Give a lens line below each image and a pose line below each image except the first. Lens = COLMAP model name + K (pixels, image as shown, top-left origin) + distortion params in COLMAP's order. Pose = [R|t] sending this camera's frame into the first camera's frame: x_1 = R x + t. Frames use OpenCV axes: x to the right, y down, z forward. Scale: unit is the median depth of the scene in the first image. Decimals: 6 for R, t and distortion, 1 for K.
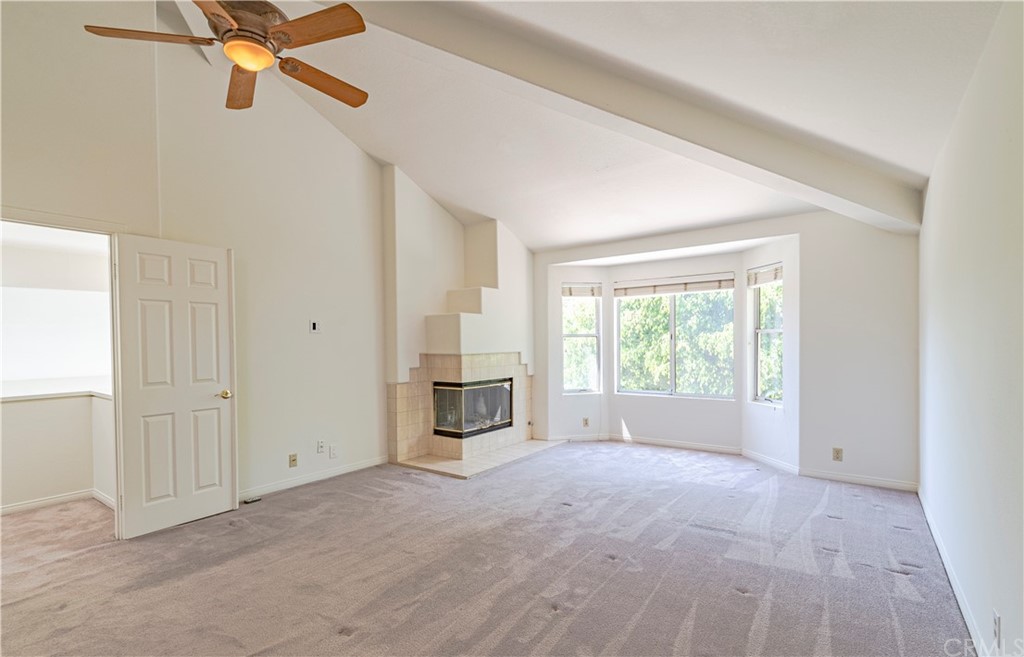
lens RADIAL K [[476.9, 0, 514.0], [0, 476.9, 348.5], [0, 0, 1]] dist [-0.001397, -0.000258]
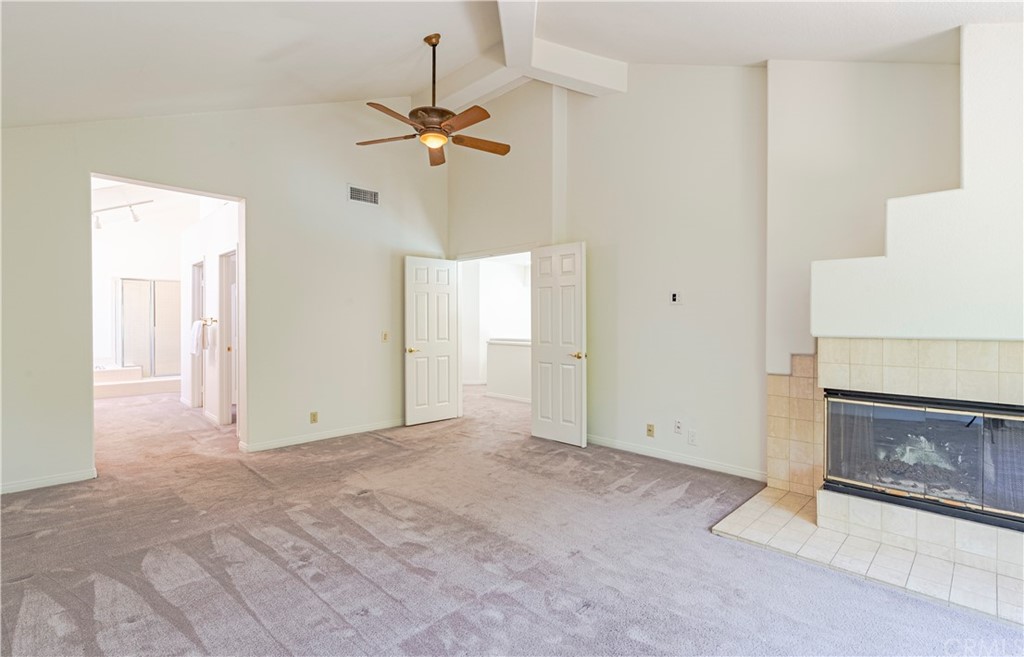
lens RADIAL K [[481.5, 0, 534.4], [0, 481.5, 320.9], [0, 0, 1]] dist [-0.001636, -0.000326]
pose [[-0.142182, 0.011041, -0.989779, 0.570641], [-0.012629, 0.999836, 0.012968, -0.009293], [0.989760, 0.014344, -0.142019, 0.871725]]
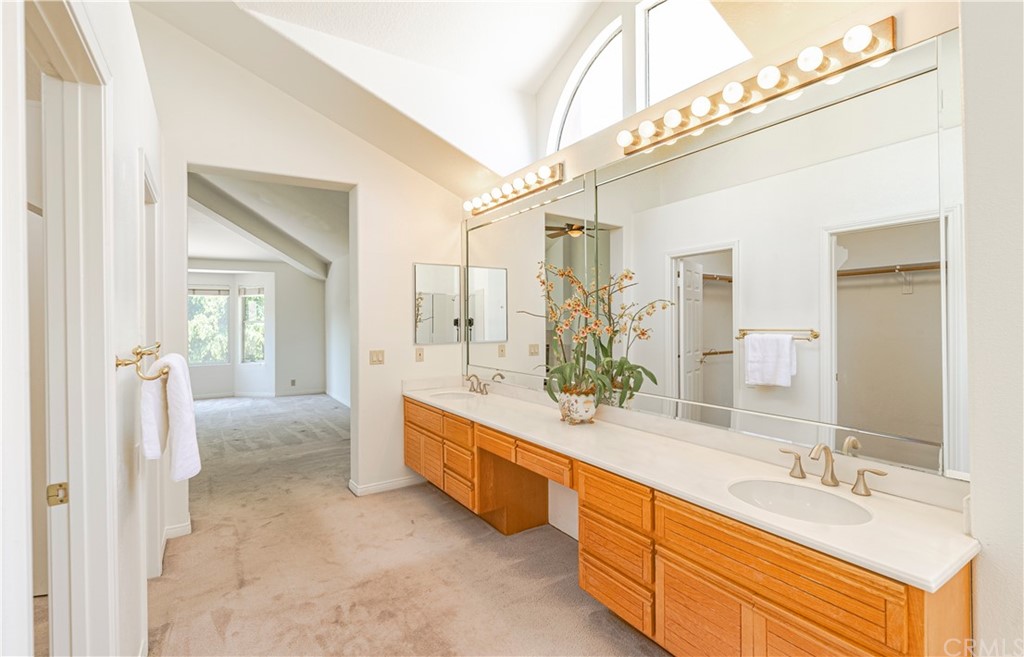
lens RADIAL K [[481.5, 0, 534.4], [0, 481.5, 320.9], [0, 0, 1]] dist [-0.001636, -0.000326]
pose [[0.343813, 0.019934, 0.938826, -0.839234], [0.012247, 0.999594, -0.025710, 0.019433], [-0.938958, 0.020337, 0.343430, -0.638056]]
